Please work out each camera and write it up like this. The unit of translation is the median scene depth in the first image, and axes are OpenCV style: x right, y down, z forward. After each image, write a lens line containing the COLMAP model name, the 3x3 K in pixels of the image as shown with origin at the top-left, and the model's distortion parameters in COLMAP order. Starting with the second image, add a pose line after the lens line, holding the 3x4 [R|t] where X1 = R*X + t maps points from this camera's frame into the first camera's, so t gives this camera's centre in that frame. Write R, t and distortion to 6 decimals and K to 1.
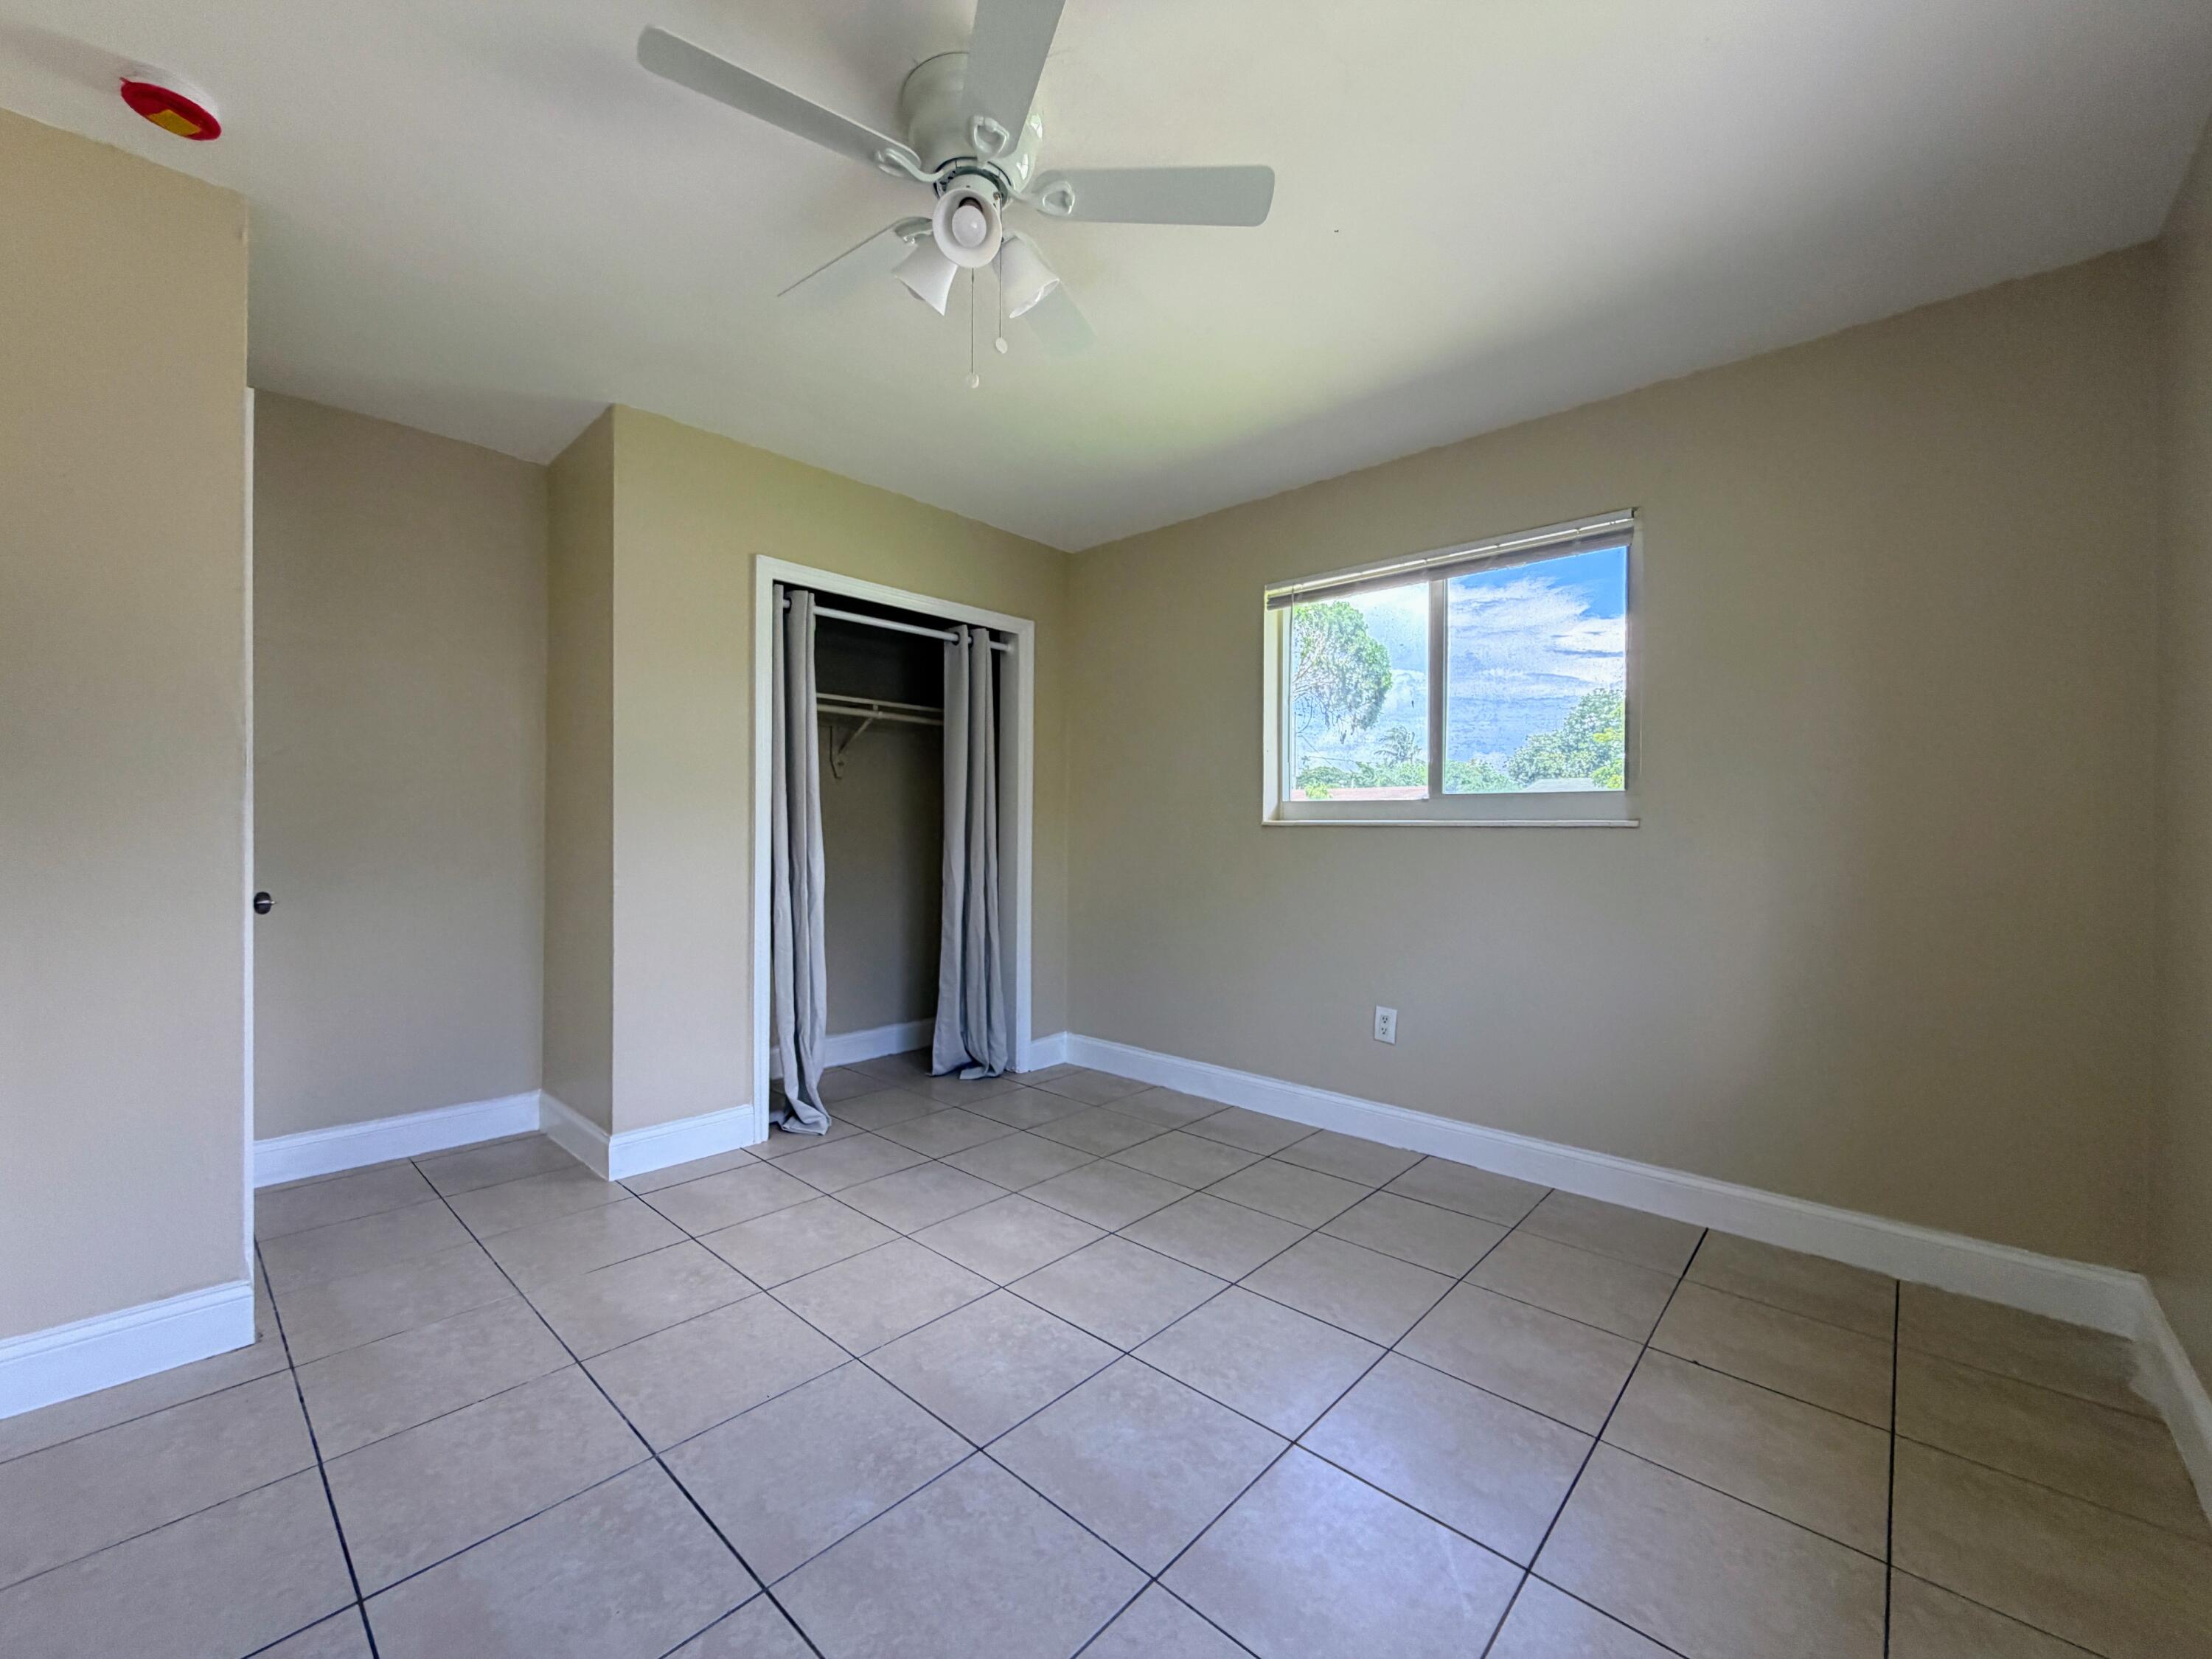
lens RADIAL K [[882.4, 0, 1087.3], [0, 882.4, 824.8], [0, 0, 1]] dist [-0.001099, 0.000754]
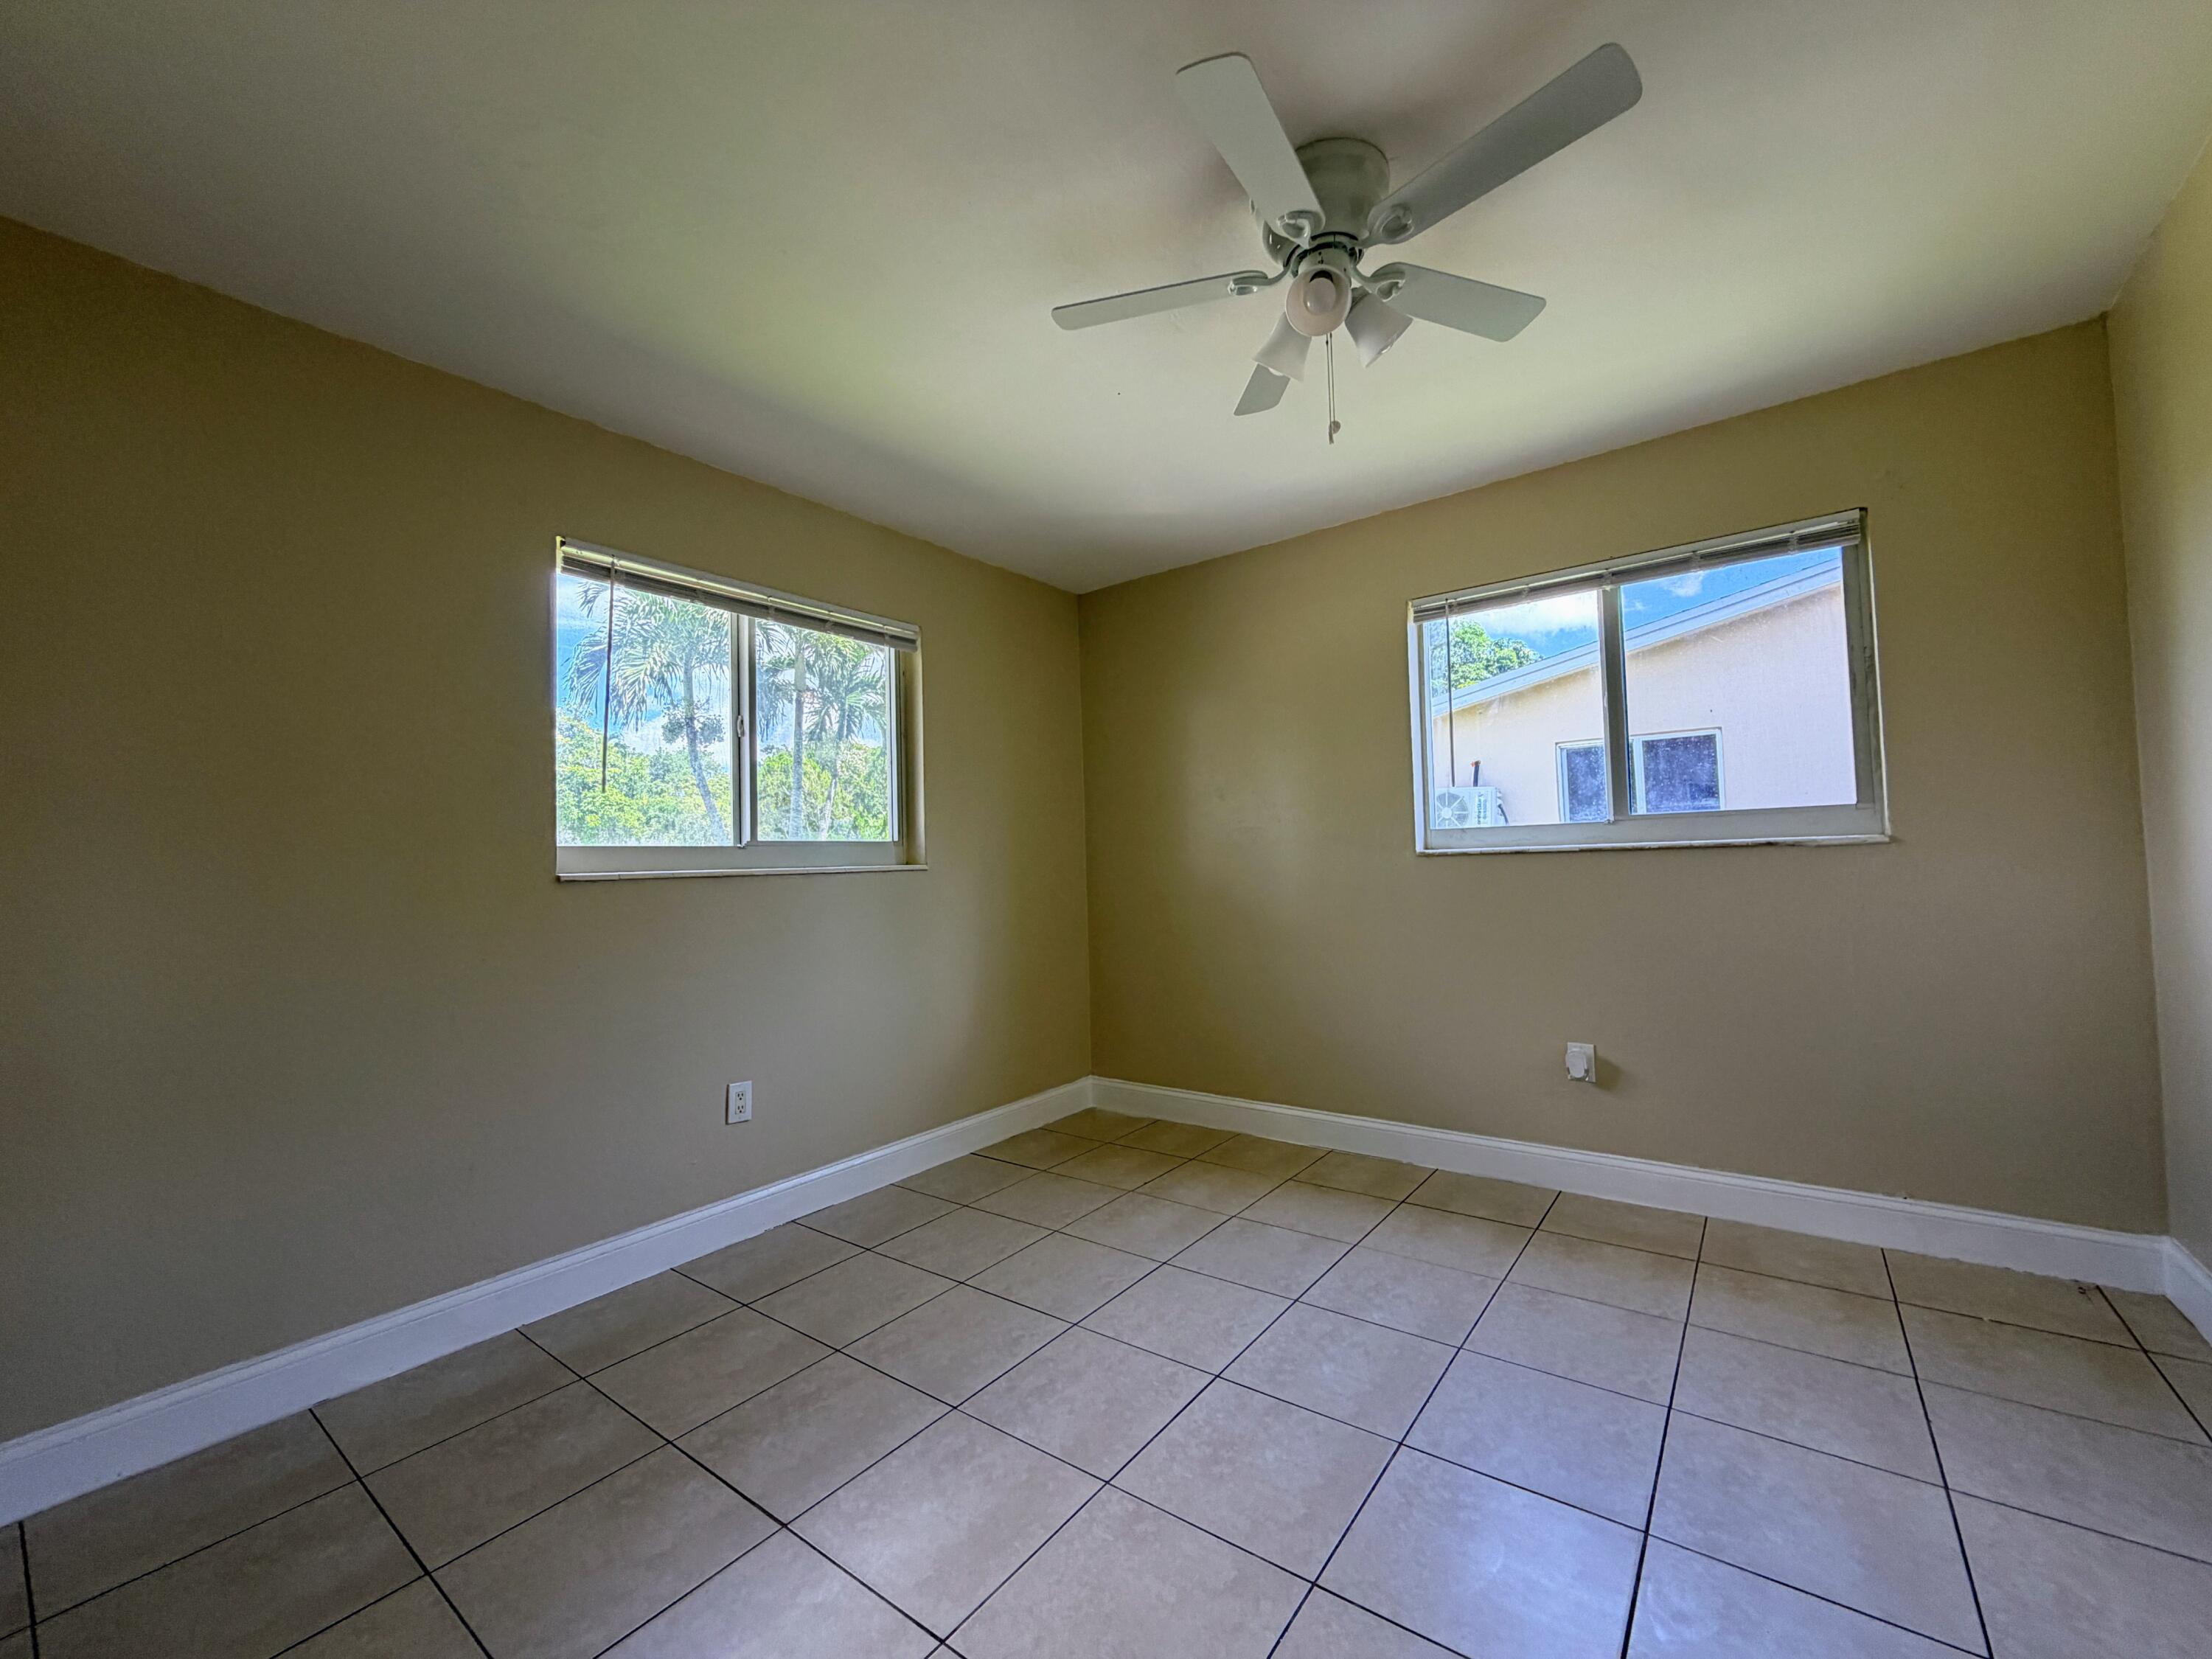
lens RADIAL K [[882.4, 0, 1114.5], [0, 882.4, 821.5], [0, 0, 1]] dist [-0.001099, 0.000754]
pose [[-0.102824, 0.043871, 0.993732, -0.649641], [0.027849, 0.998762, -0.041211, -0.006711], [-0.994310, 0.023437, -0.103918, 0.789853]]
